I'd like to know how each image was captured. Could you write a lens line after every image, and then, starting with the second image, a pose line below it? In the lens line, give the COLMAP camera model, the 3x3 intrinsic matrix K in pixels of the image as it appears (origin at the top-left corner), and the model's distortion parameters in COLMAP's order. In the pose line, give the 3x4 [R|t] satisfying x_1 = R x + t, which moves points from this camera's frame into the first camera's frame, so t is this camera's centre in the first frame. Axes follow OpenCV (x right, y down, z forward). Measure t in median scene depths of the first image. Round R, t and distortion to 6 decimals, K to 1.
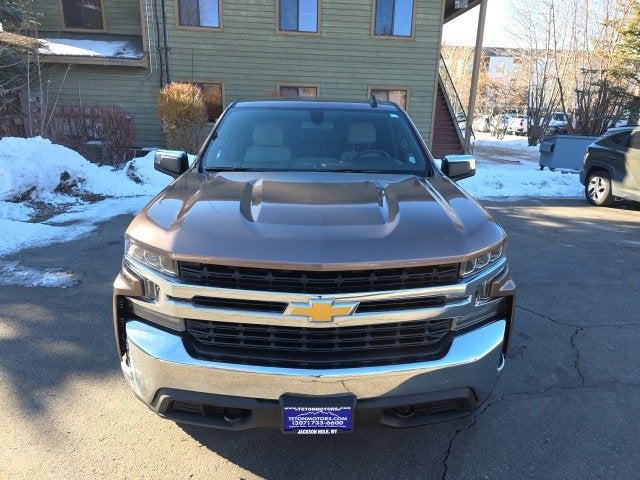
lens RADIAL K [[437.5, 0, 323.2], [0, 437.5, 233.6], [0, 0, 1]] dist [0.033974, -0.023216]
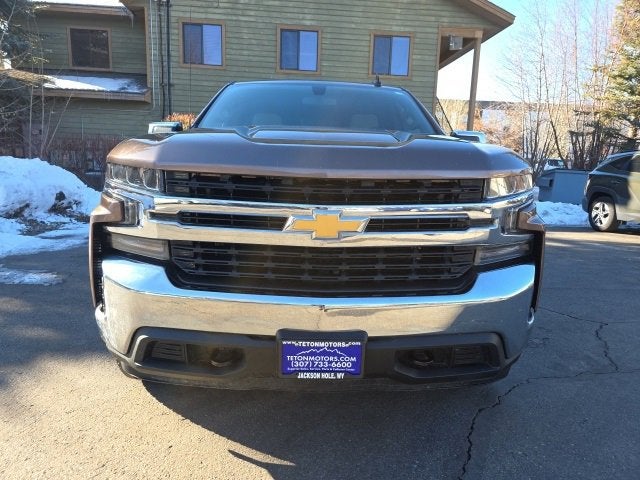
lens RADIAL K [[437.5, 0, 320.0], [0, 437.5, 236.2], [0, 0, 1]] dist [0.033974, -0.023216]
pose [[0.999981, 0.006000, -0.001653, -0.007722], [-0.006142, 0.994293, -0.106507, 0.136806], [0.001004, 0.106516, 0.994311, 0.068716]]
